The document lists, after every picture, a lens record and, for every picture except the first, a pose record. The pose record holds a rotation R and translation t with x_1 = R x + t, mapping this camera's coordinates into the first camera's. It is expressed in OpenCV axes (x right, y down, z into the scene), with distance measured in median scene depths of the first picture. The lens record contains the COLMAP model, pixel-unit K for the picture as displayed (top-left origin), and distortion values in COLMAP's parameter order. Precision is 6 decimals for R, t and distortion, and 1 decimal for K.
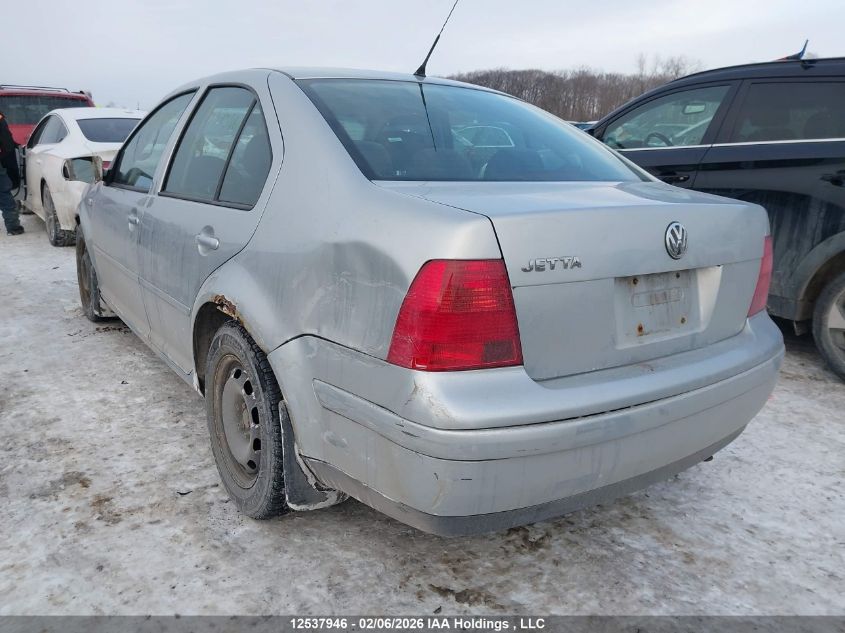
lens RADIAL K [[672.5, 0, 422.5], [0, 672.5, 316.5], [0, 0, 1]] dist [0.009746, -0.001511]
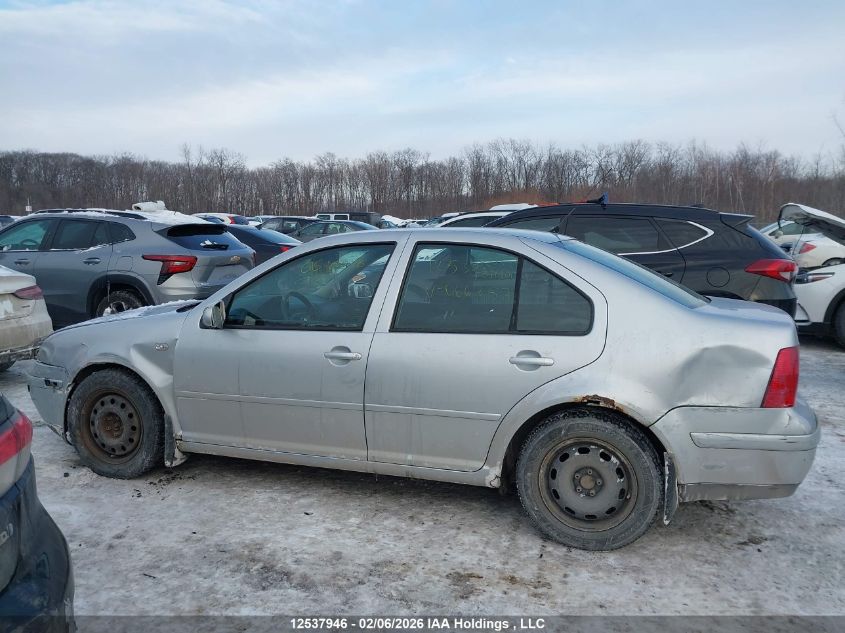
lens RADIAL K [[672.5, 0, 422.5], [0, 672.5, 316.5], [0, 0, 1]] dist [0.009746, -0.001511]
pose [[0.788362, -0.100004, 0.607029, -1.389703], [0.170177, 0.983648, -0.058963, -0.167809], [-0.591206, 0.149786, 0.792489, 0.042745]]
